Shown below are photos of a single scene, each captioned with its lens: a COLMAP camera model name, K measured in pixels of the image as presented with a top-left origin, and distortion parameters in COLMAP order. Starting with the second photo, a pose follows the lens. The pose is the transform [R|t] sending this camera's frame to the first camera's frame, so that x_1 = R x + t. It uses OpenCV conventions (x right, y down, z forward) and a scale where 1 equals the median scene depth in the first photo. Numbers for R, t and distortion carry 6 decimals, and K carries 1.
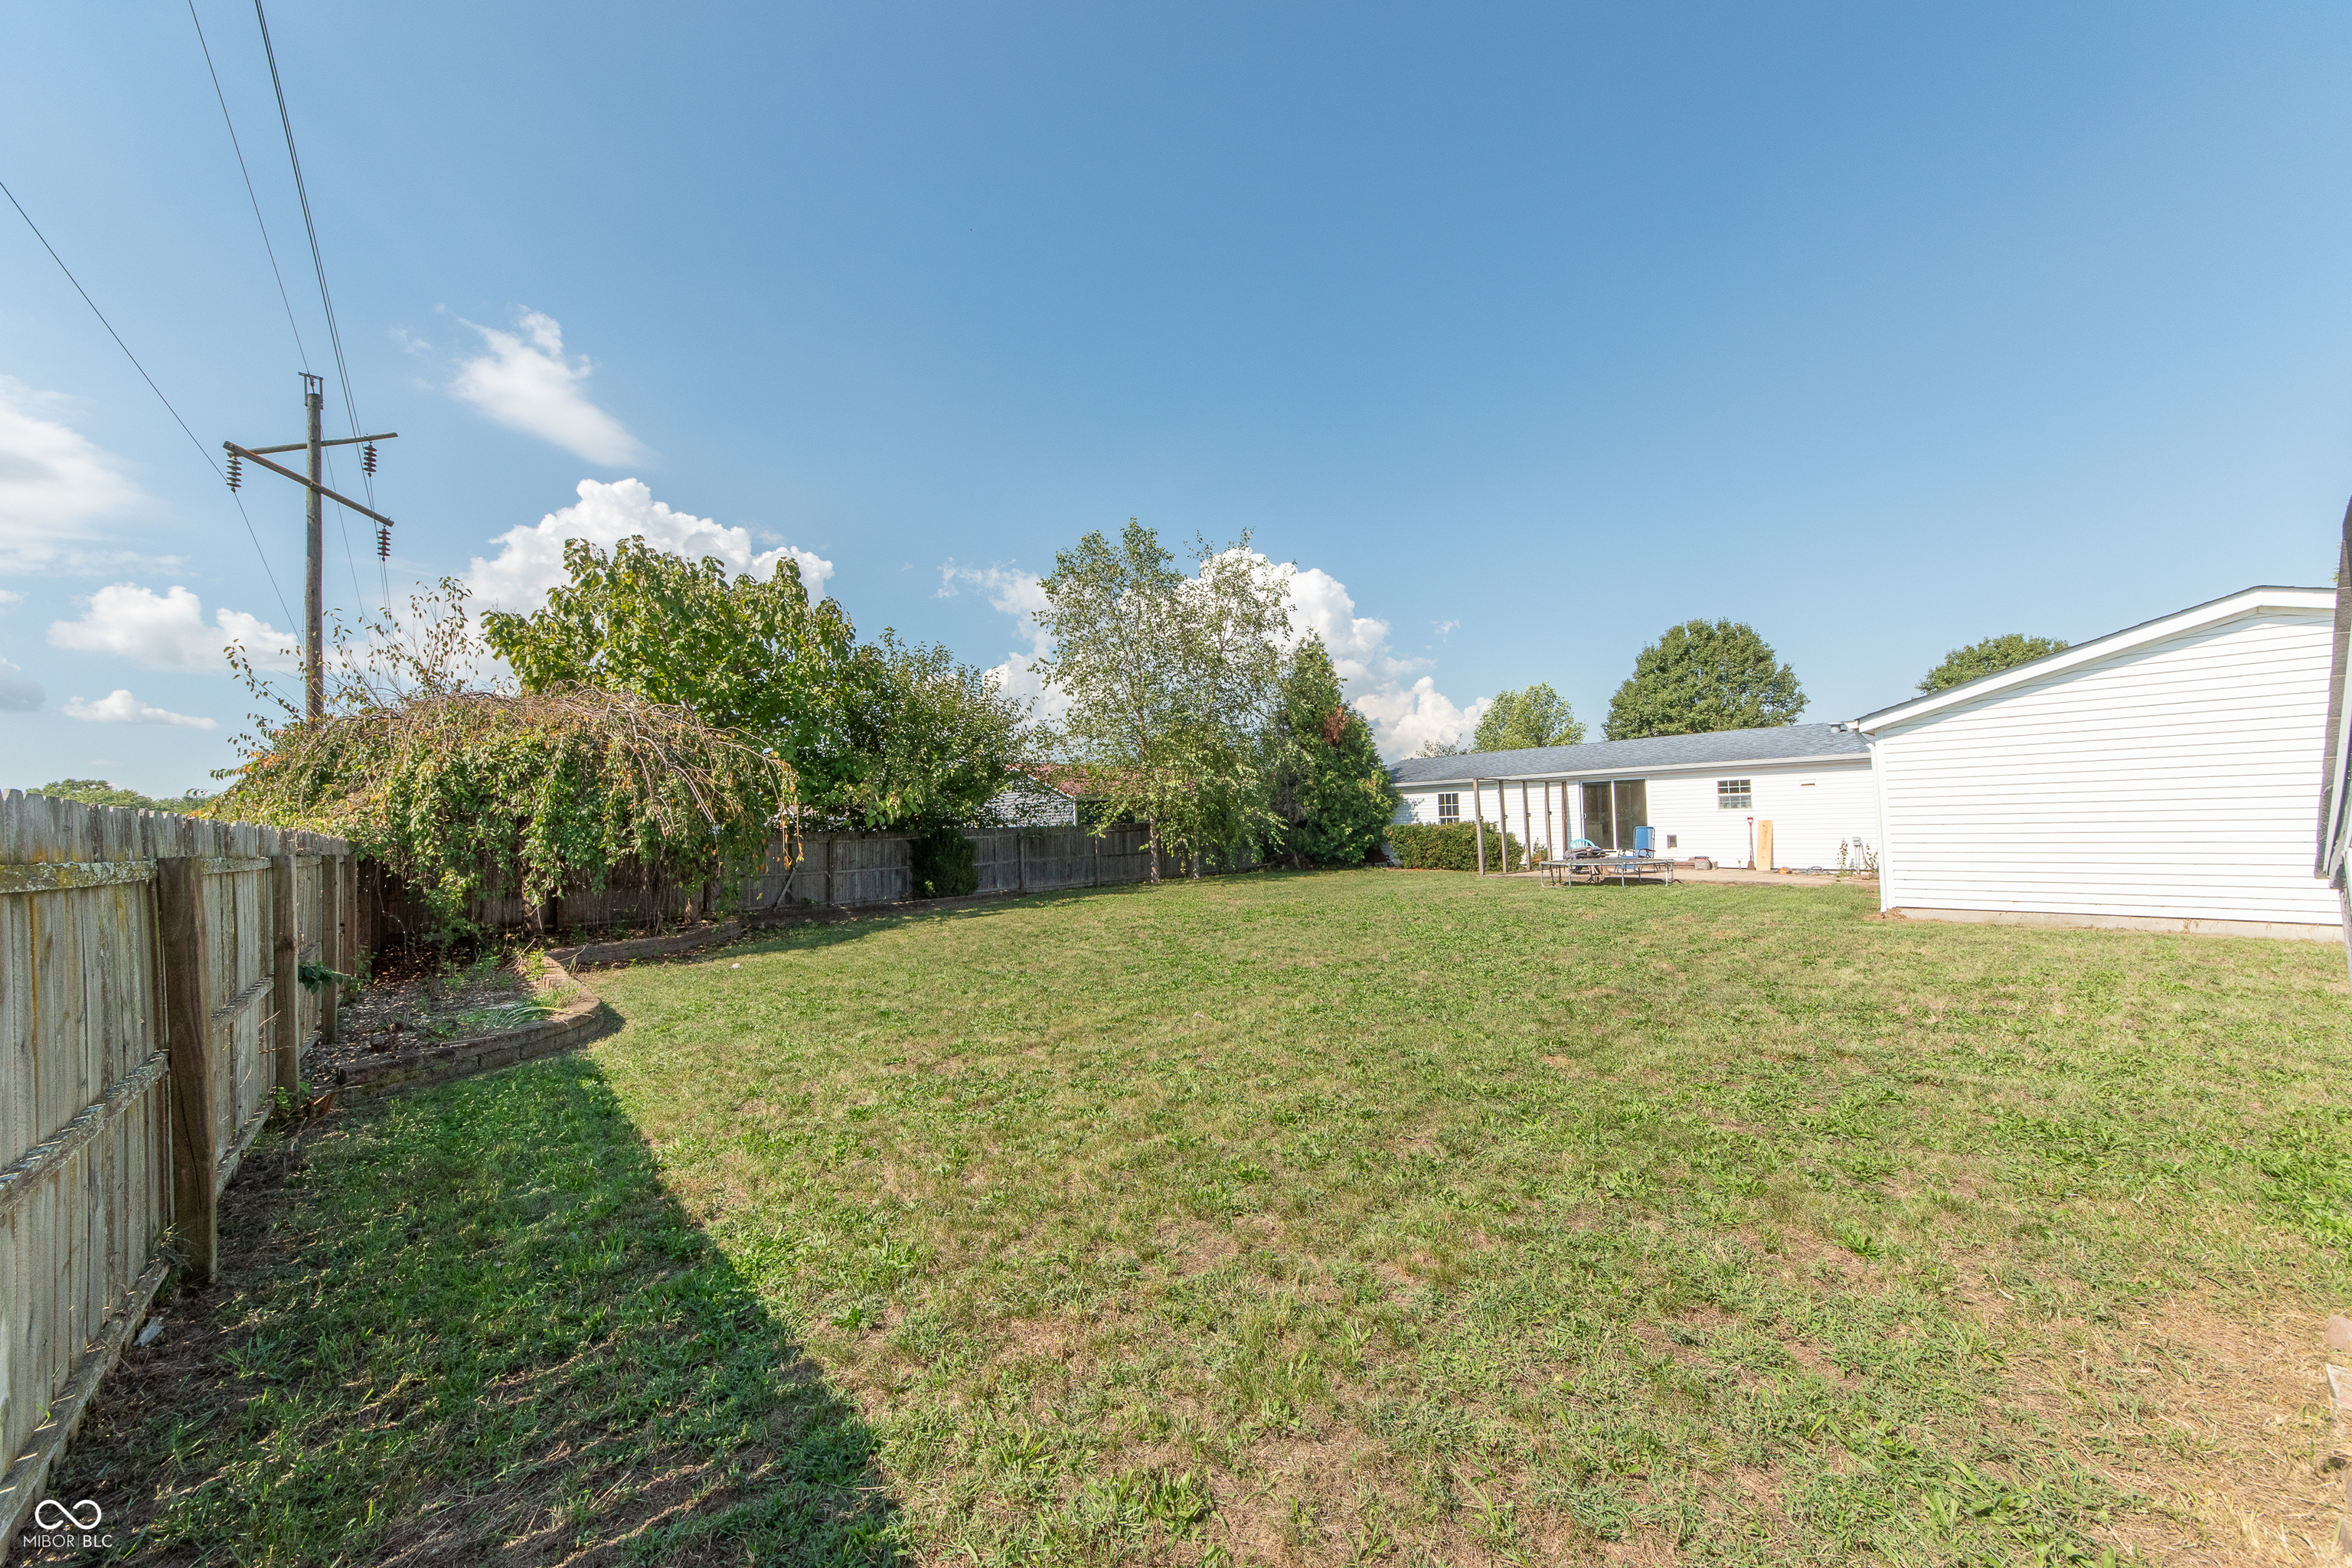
lens RADIAL K [[842.5, 0, 1176.0], [0, 842.5, 784.0], [0, 0, 1]] dist [-0.001508, -0.000259]
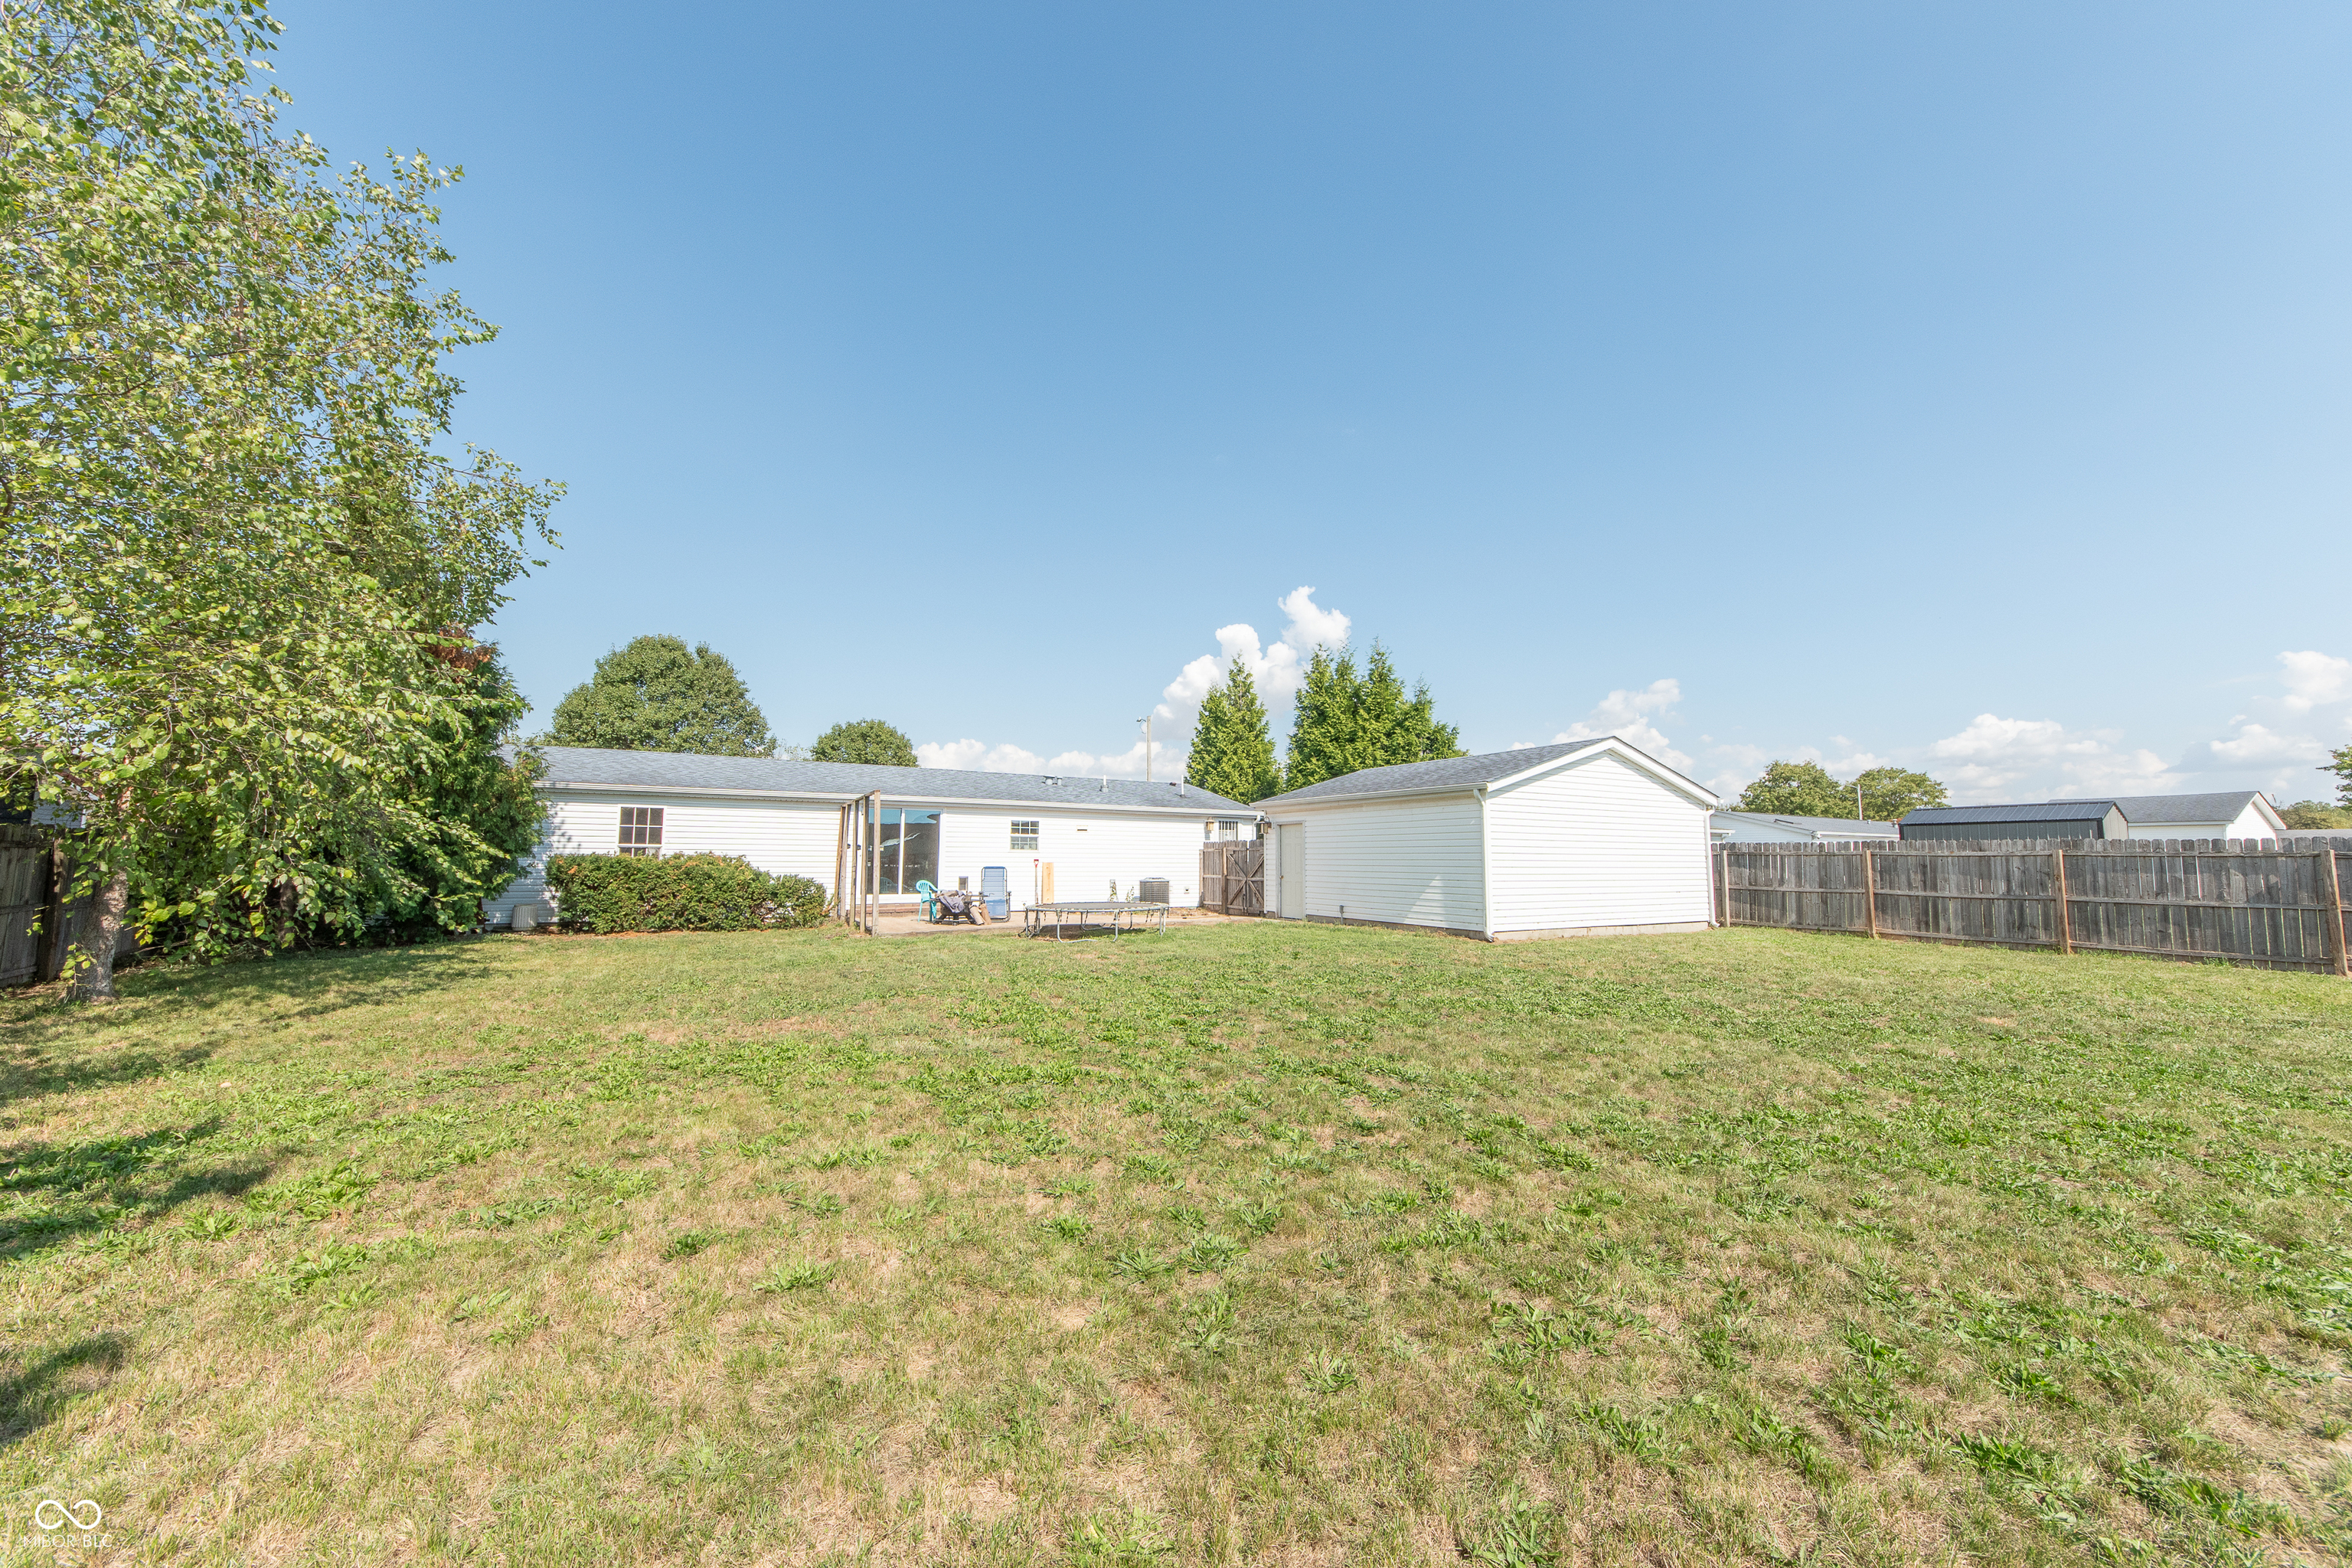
lens RADIAL K [[846.6, 0, 1176.0], [0, 846.6, 784.0], [0, 0, 1]] dist [0.000592, 0.000092]
pose [[0.204811, 0.115432, 0.971971, -0.207705], [-0.061929, 0.992560, -0.104828, 0.035614], [-0.976841, -0.038723, 0.210436, 0.489488]]
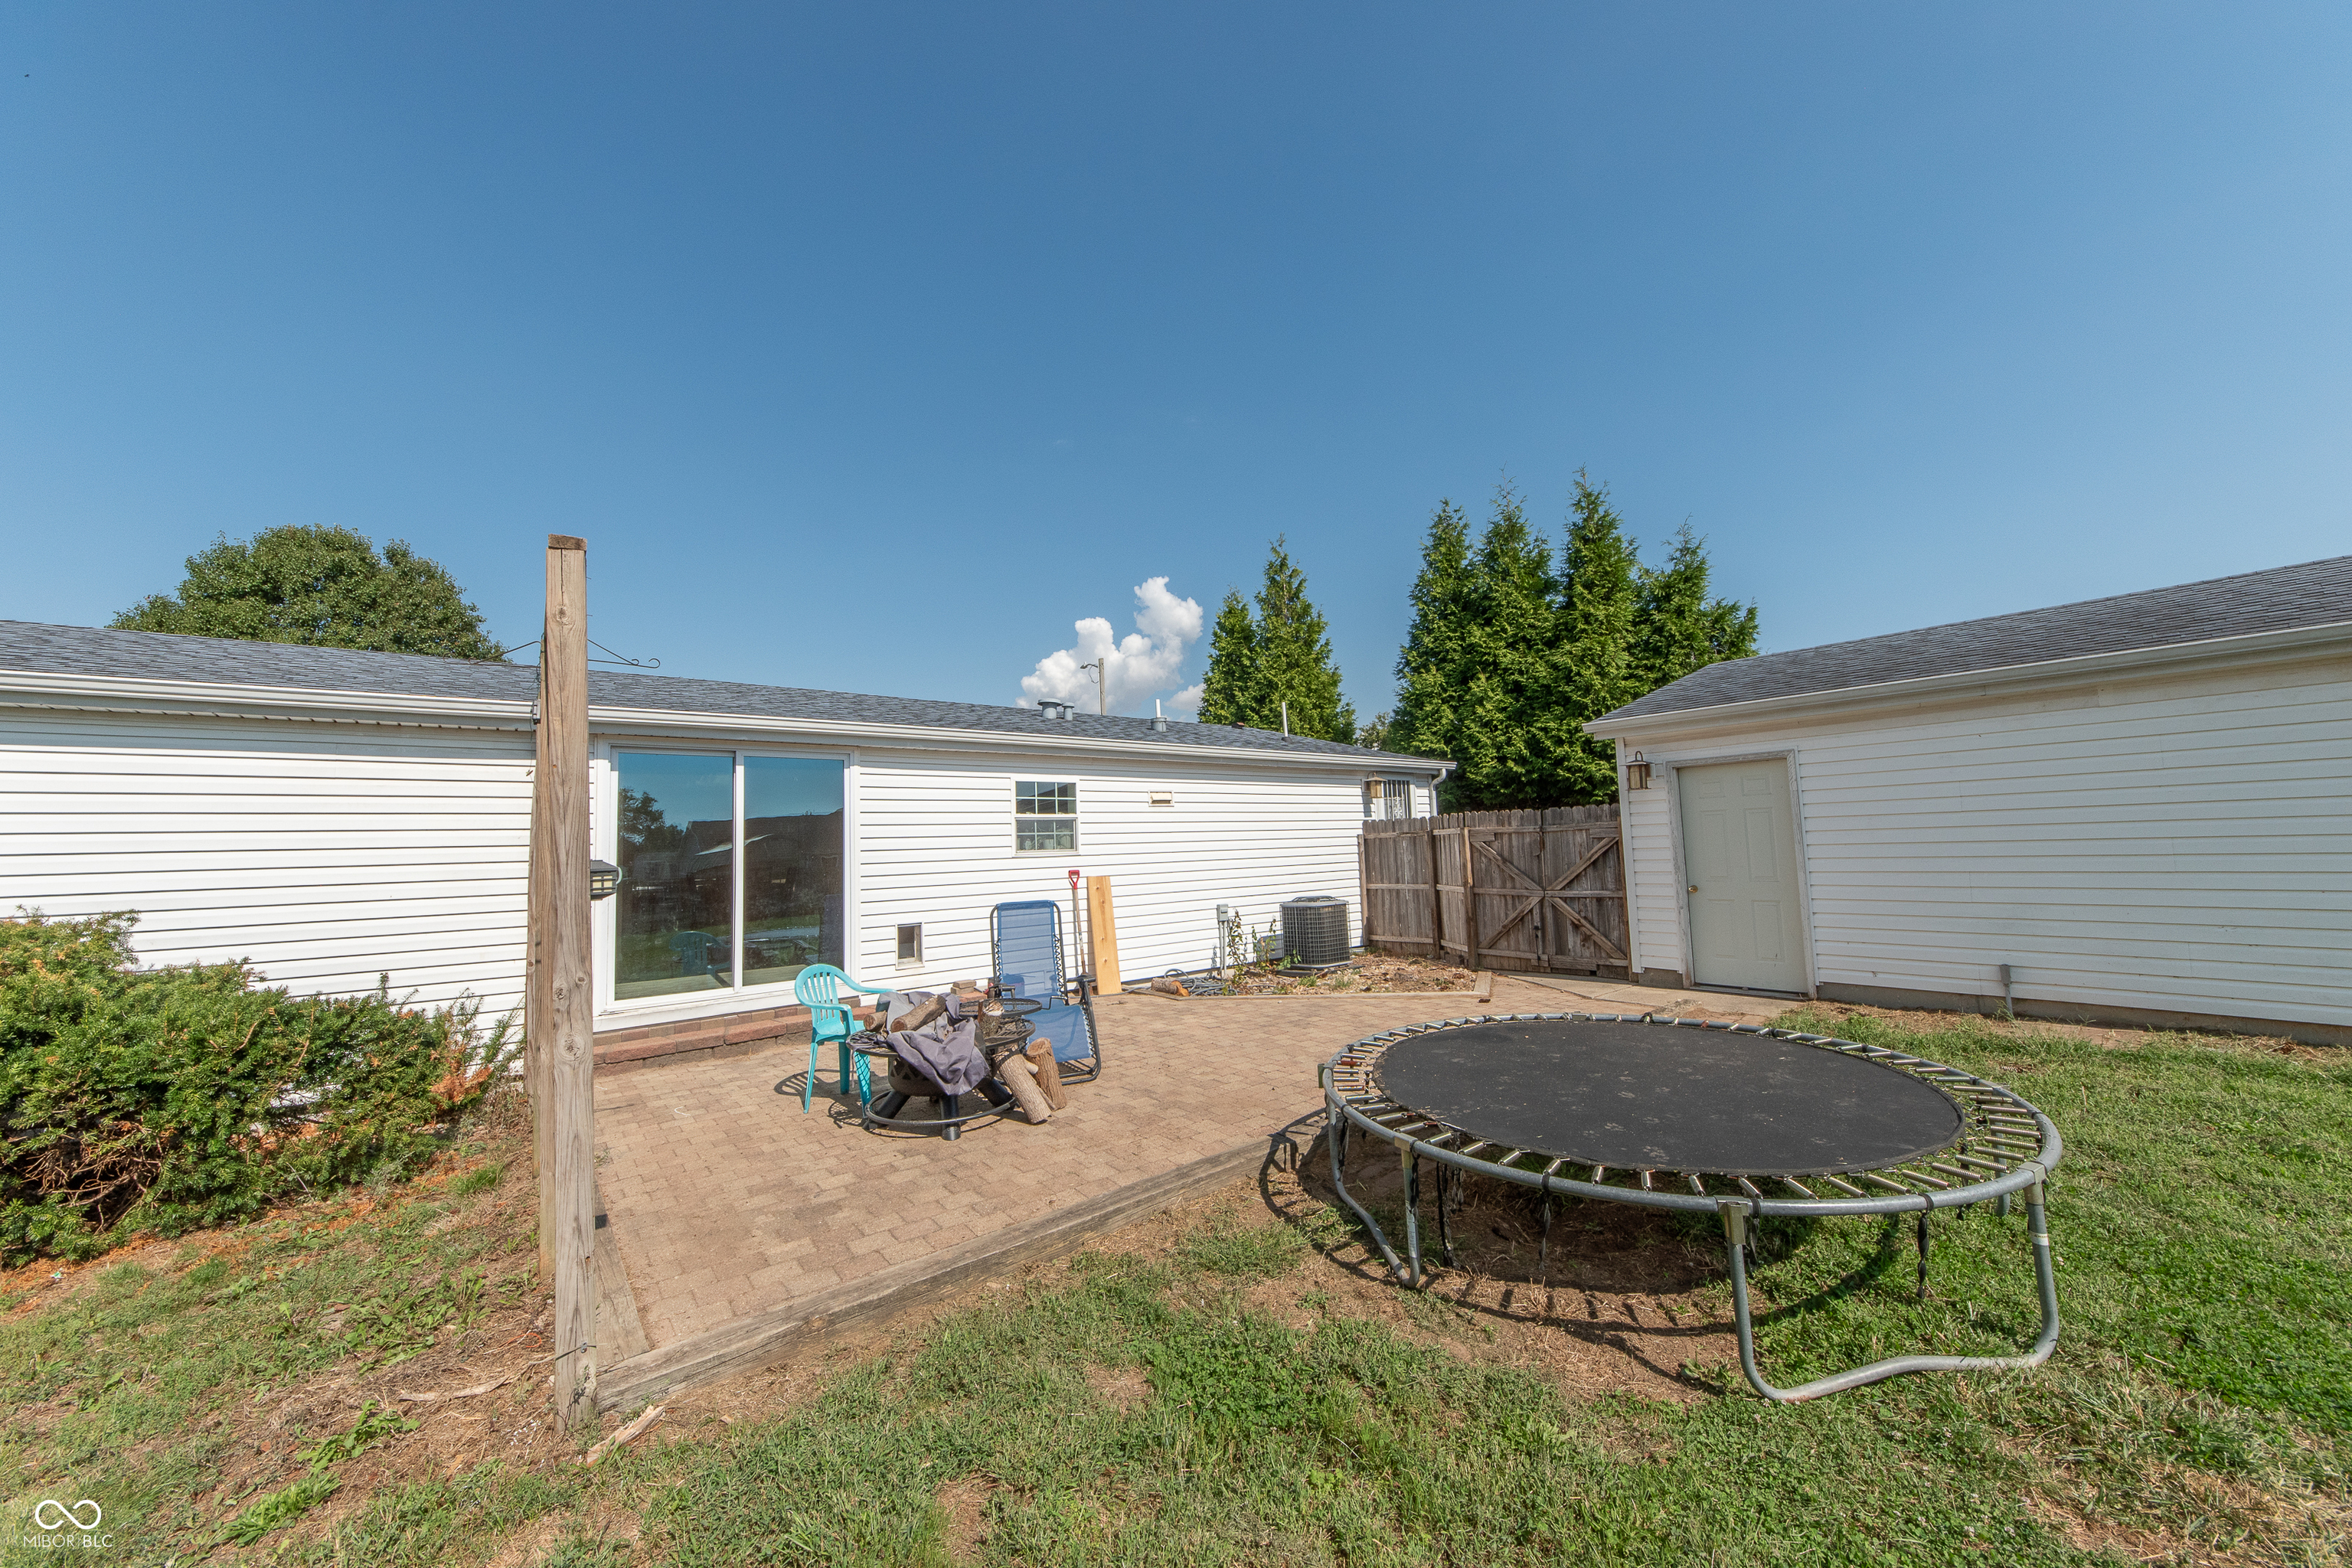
lens RADIAL K [[842.5, 0, 1176.0], [0, 842.5, 784.0], [0, 0, 1]] dist [-0.001508, -0.000259]
pose [[0.051527, 0.100356, 0.993616, 0.195858], [-0.017542, 0.994876, -0.099573, 0.028889], [-0.998518, -0.012299, 0.053024, 0.717647]]
